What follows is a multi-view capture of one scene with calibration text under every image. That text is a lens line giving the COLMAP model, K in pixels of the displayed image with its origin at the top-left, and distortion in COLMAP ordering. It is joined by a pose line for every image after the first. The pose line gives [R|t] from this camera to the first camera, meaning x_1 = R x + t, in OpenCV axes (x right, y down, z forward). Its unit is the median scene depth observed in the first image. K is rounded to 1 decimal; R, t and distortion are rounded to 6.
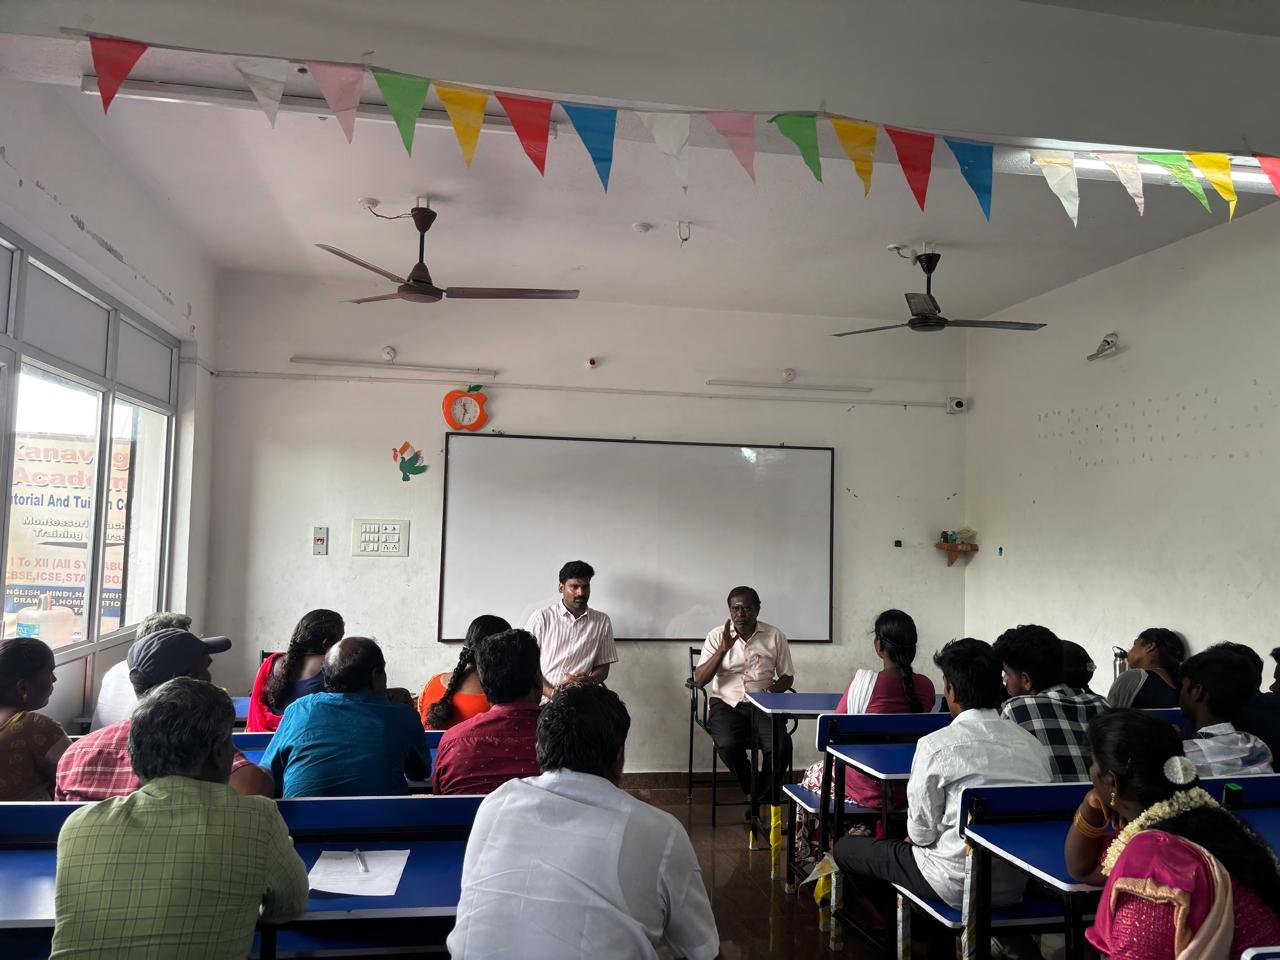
lens RADIAL K [[981.8, 0, 641.5], [0, 981.8, 483.7], [0, 0, 1]] dist [0.025330, -0.027188]
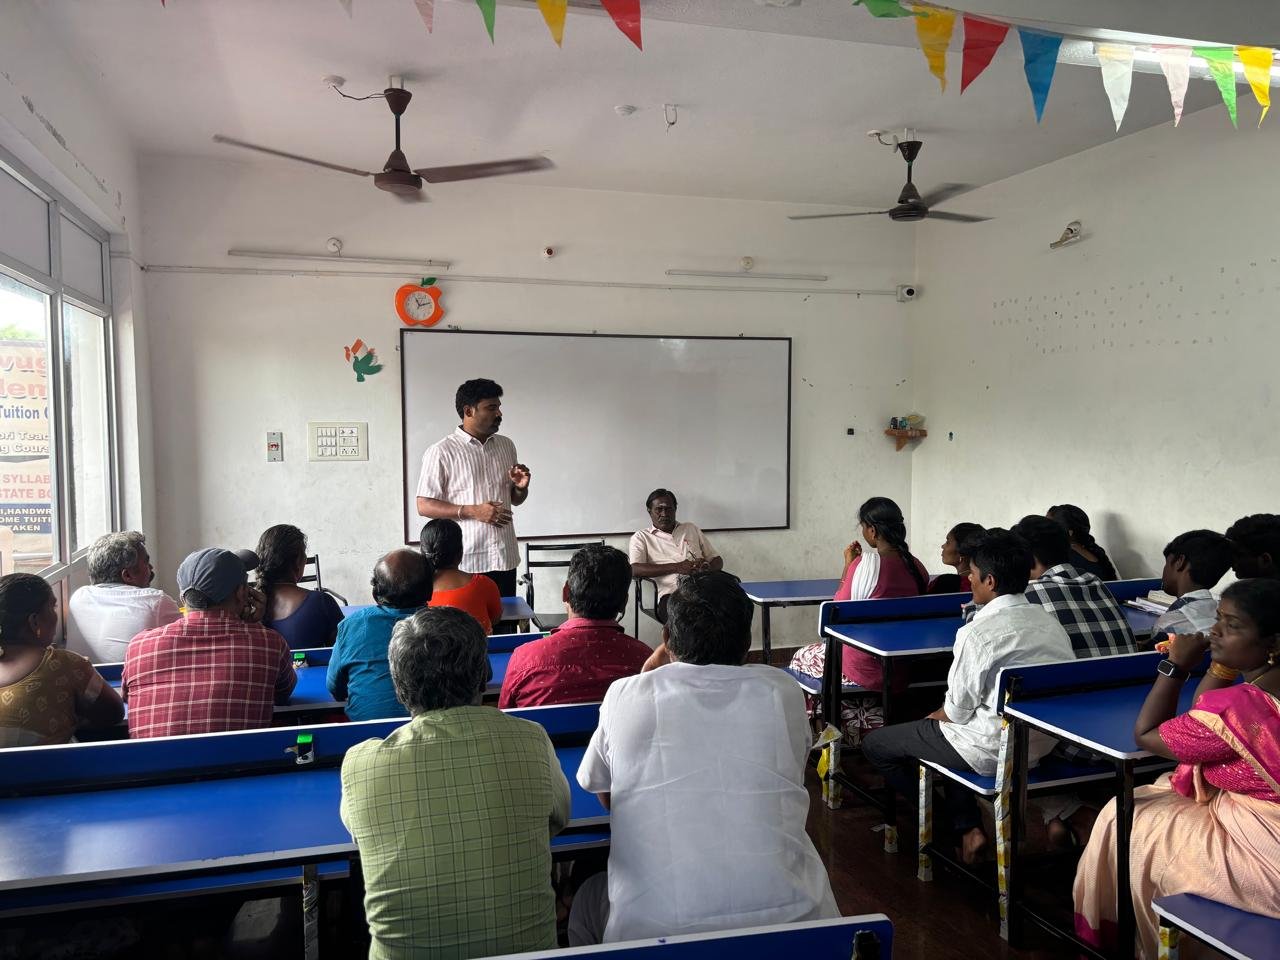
lens RADIAL K [[981.8, 0, 637.4], [0, 981.8, 488.5], [0, 0, 1]] dist [0.025330, -0.027188]
pose [[0.992902, -0.035332, 0.113567, -0.100224], [0.021243, 0.992185, 0.122955, -0.013225], [-0.117023, -0.119670, 0.985893, 0.012178]]
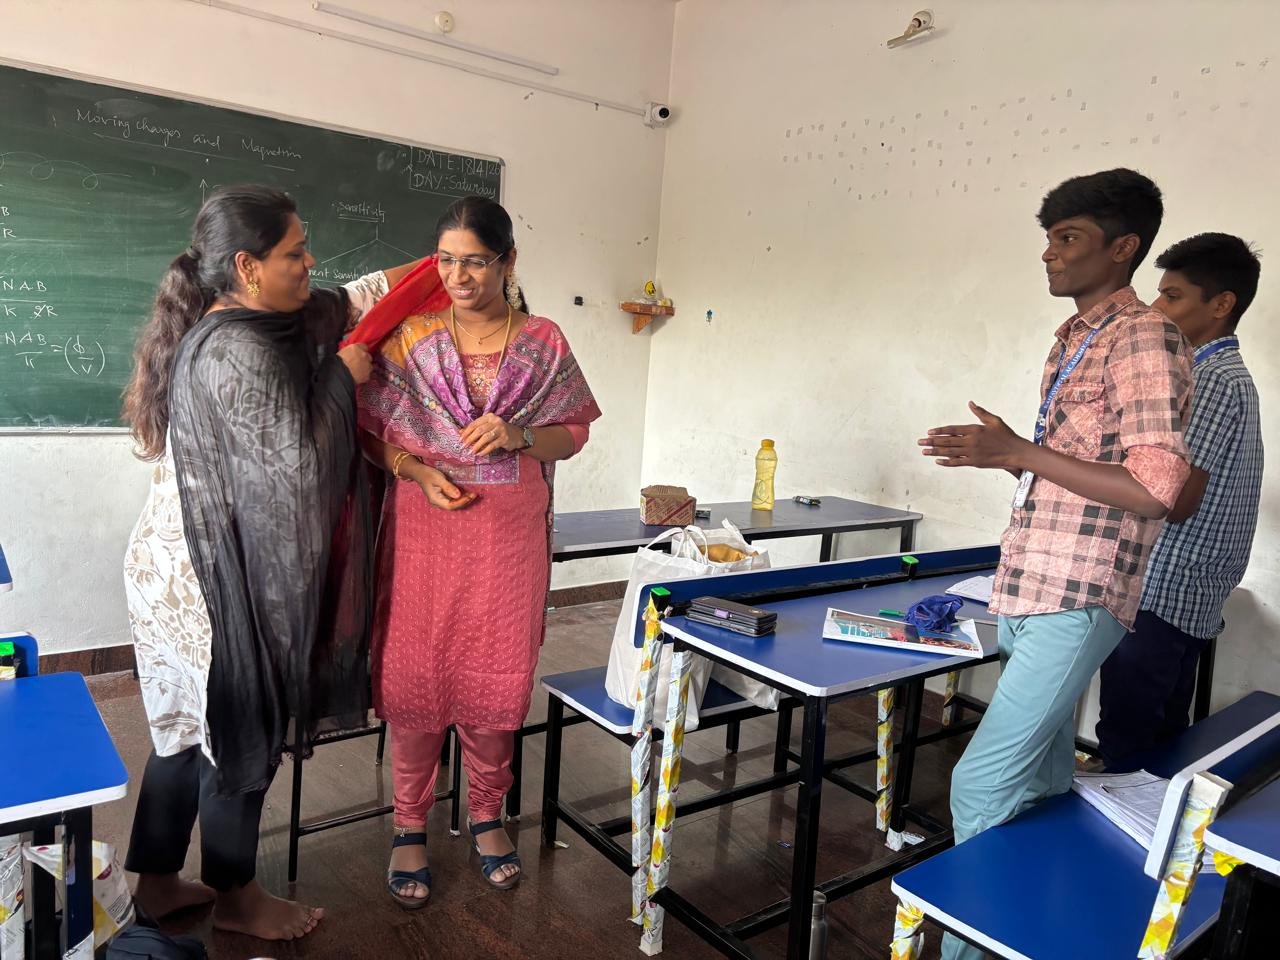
lens RADIAL K [[981.8, 0, 639.1], [0, 981.8, 473.8], [0, 0, 1]] dist [0.025330, -0.027188]
pose [[0.884274, -0.027727, 0.466145, -0.056321], [-0.067708, 0.980074, 0.186737, 0.060882], [-0.462034, -0.196688, 0.864777, 0.406780]]
